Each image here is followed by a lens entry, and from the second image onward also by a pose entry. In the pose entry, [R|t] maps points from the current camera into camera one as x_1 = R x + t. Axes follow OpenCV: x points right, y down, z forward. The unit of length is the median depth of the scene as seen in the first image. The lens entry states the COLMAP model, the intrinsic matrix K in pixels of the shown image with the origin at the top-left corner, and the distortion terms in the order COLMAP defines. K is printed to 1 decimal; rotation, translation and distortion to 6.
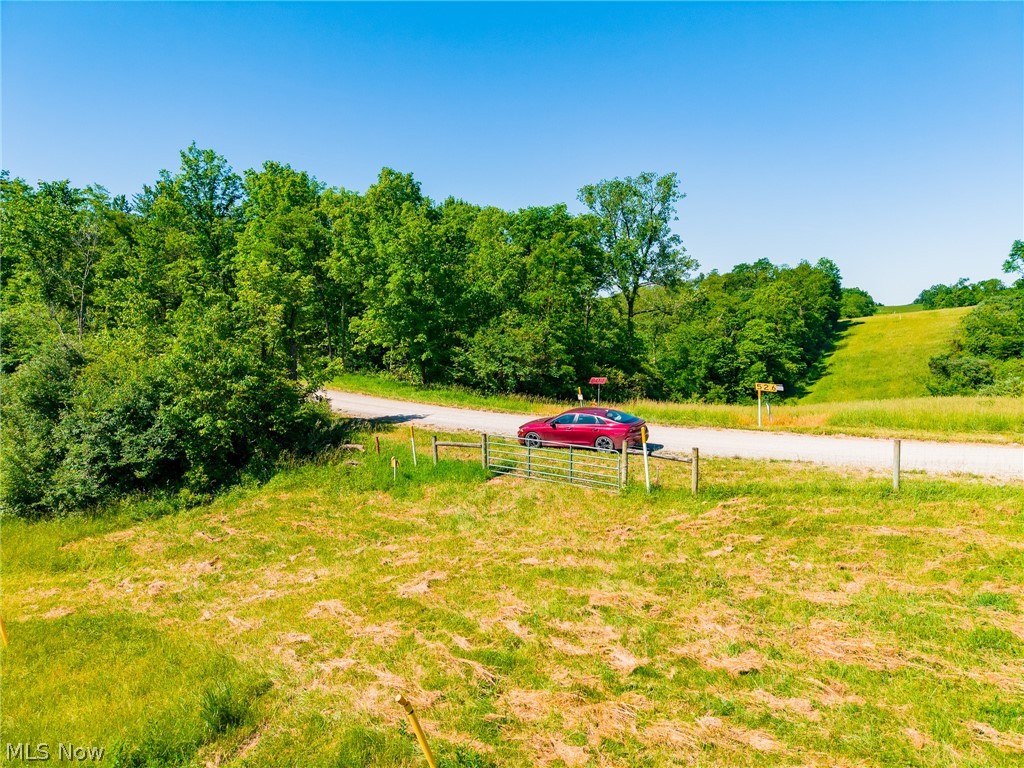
lens RADIAL K [[683.0, 0, 510.0], [0, 683.0, 386.3], [0, 0, 1]] dist [0.044996, -0.053828]
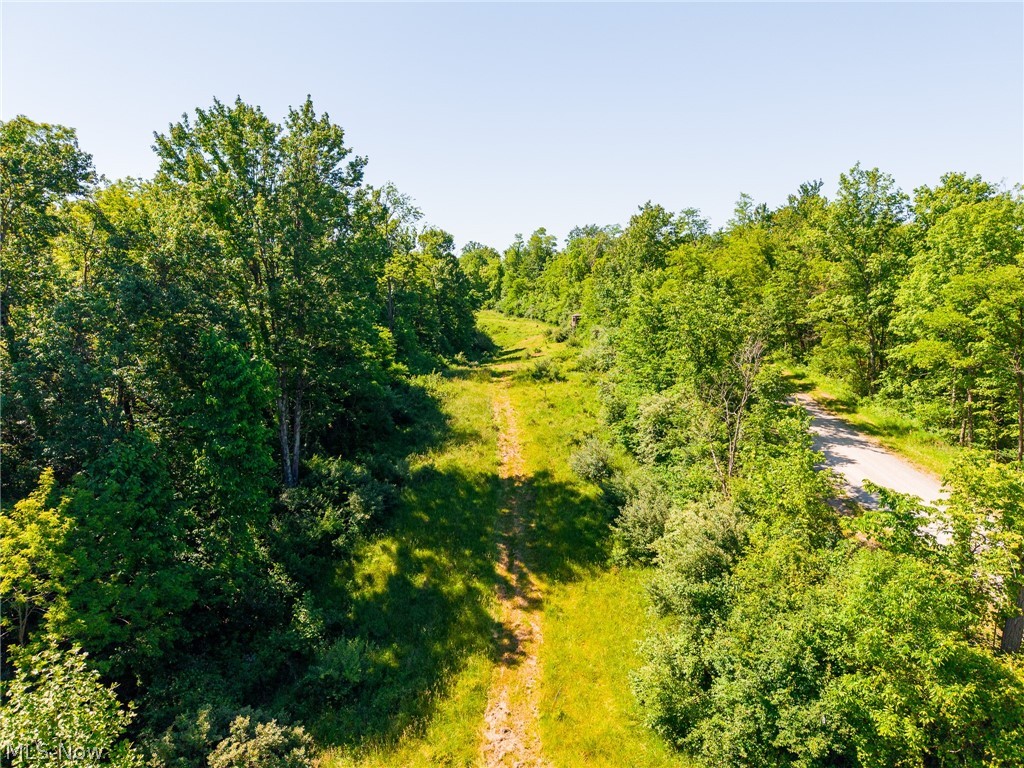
lens RADIAL K [[683.0, 0, 510.0], [0, 683.0, 386.3], [0, 0, 1]] dist [0.044996, -0.053828]
pose [[0.672657, 0.117365, -0.730588, -0.223303], [-0.072991, 0.993050, 0.092324, -0.331087], [0.736346, -0.008776, 0.676549, 0.219501]]
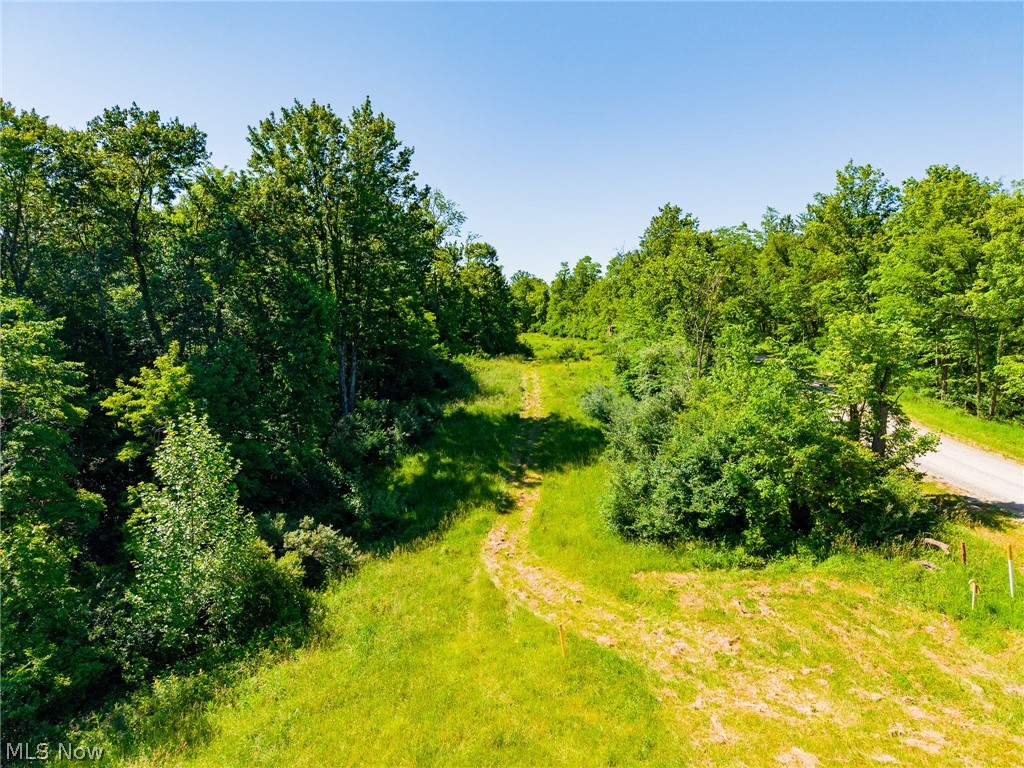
lens RADIAL K [[683.0, 0, 510.0], [0, 683.0, 386.3], [0, 0, 1]] dist [0.044996, -0.053828]
pose [[0.614322, 0.080108, -0.784978, 0.099020], [-0.078435, 0.996106, 0.040270, -0.101059], [0.785147, 0.036831, 0.618213, 0.083605]]
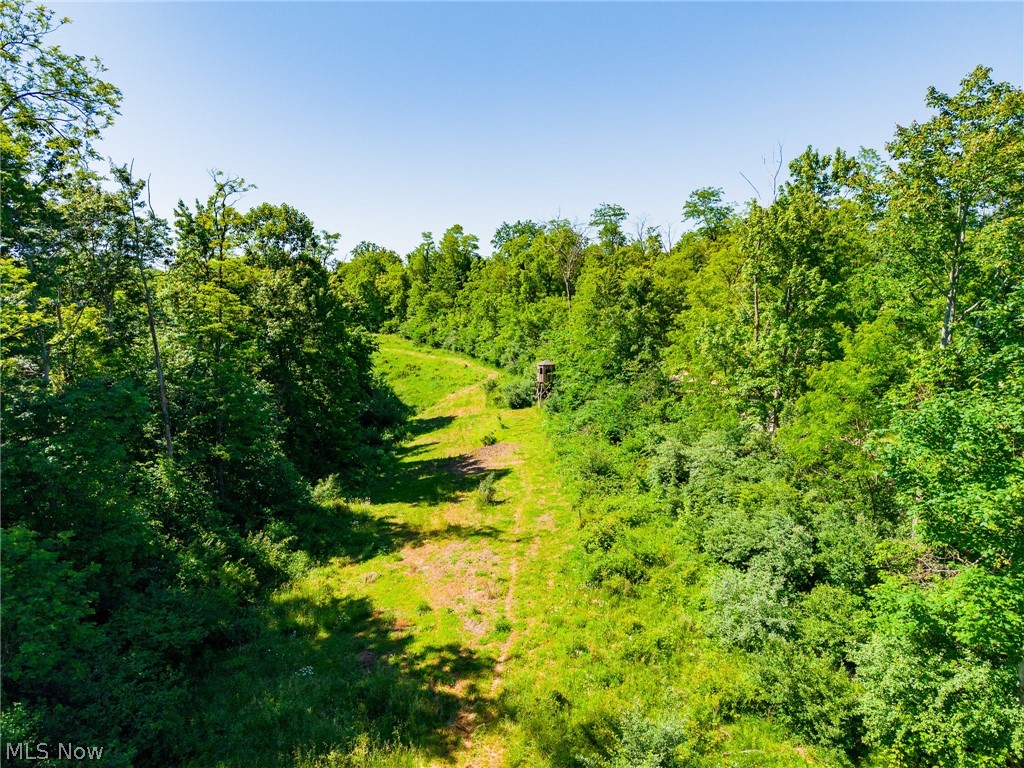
lens RADIAL K [[692.9, 0, 538.3], [0, 692.9, 385.3], [0, 0, 1]] dist [0.096236, -0.056034]
pose [[0.794210, 0.088460, -0.601170, -1.868364], [-0.058840, 0.995893, 0.068808, -0.534514], [0.604788, -0.019275, 0.796154, 1.600257]]
